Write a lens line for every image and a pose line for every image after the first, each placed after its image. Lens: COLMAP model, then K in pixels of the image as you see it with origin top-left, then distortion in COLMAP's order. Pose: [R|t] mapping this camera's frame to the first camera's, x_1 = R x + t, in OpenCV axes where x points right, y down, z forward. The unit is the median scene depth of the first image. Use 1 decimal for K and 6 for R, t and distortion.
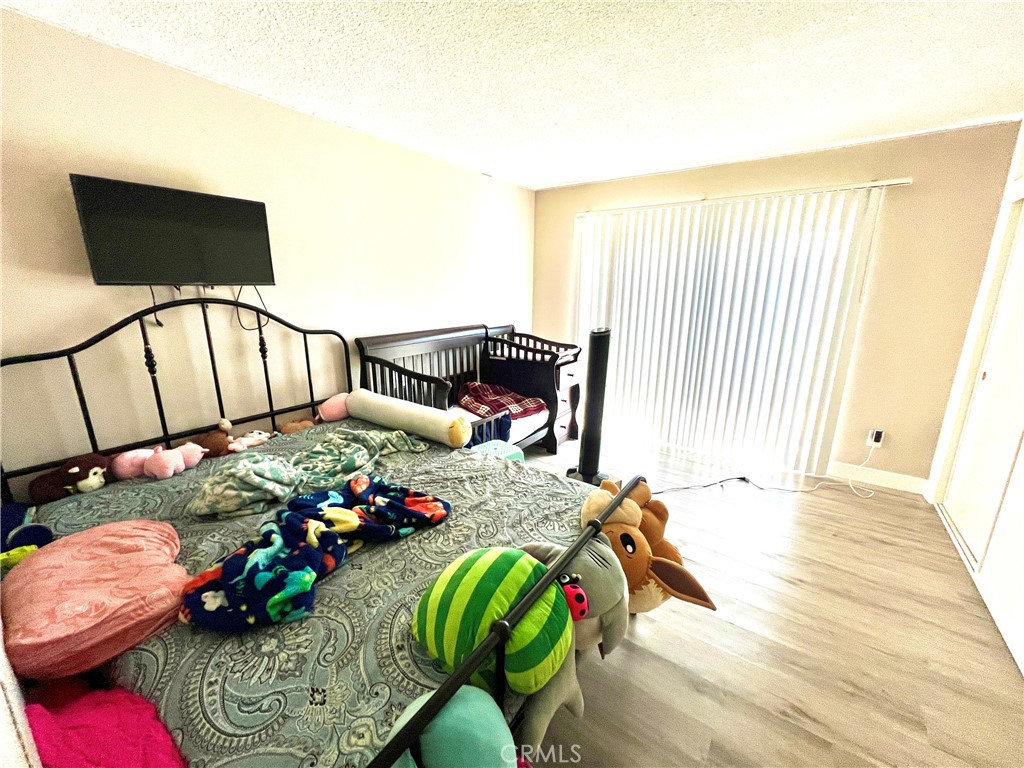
lens RADIAL K [[412.8, 0, 511.1], [0, 412.8, 387.3], [0, 0, 1]] dist [-0.001439, -0.000064]
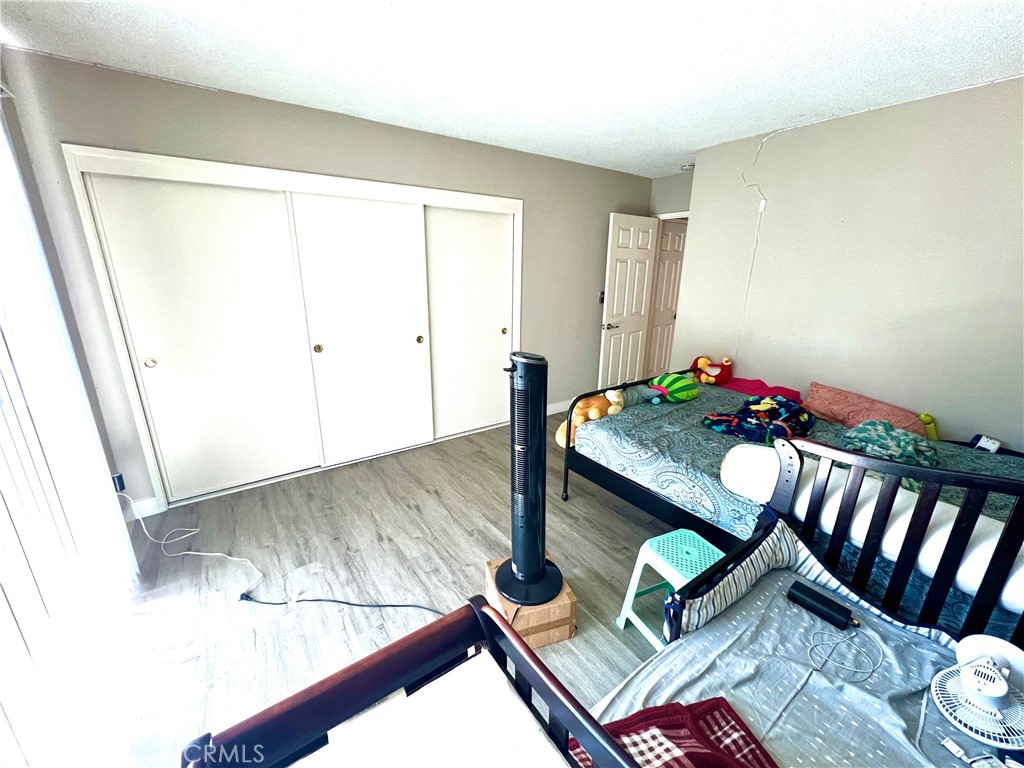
lens RADIAL K [[406.5, 0, 512.4], [0, 406.5, 388.6], [0, 0, 1]] dist [0.001509, 0.000250]
pose [[-0.947427, -0.108279, 0.301095, 0.076070], [0.059631, 0.864768, 0.498619, -0.490730], [-0.314367, 0.490360, -0.812847, 1.900015]]
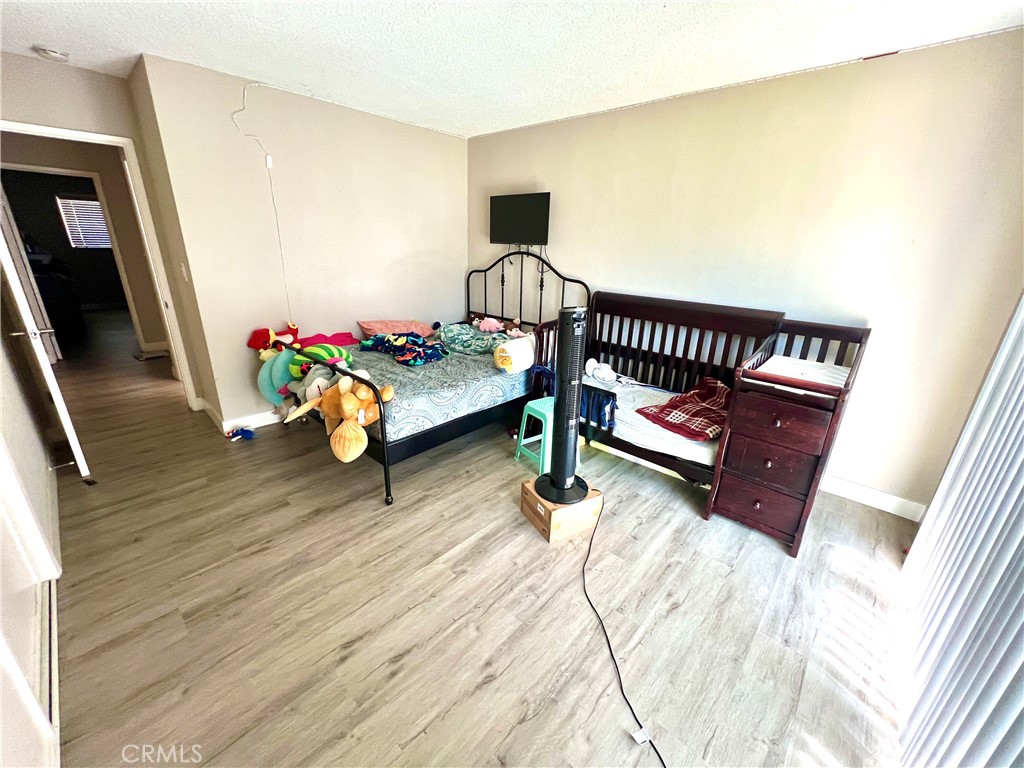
lens RADIAL K [[406.5, 0, 510.9], [0, 406.5, 383.9], [0, 0, 1]] dist [0.001509, 0.000250]
pose [[-0.126393, 0.319250, -0.939204, 1.223908], [-0.267216, 0.900841, 0.342171, -0.298018], [0.955312, 0.294219, -0.028551, 1.200137]]
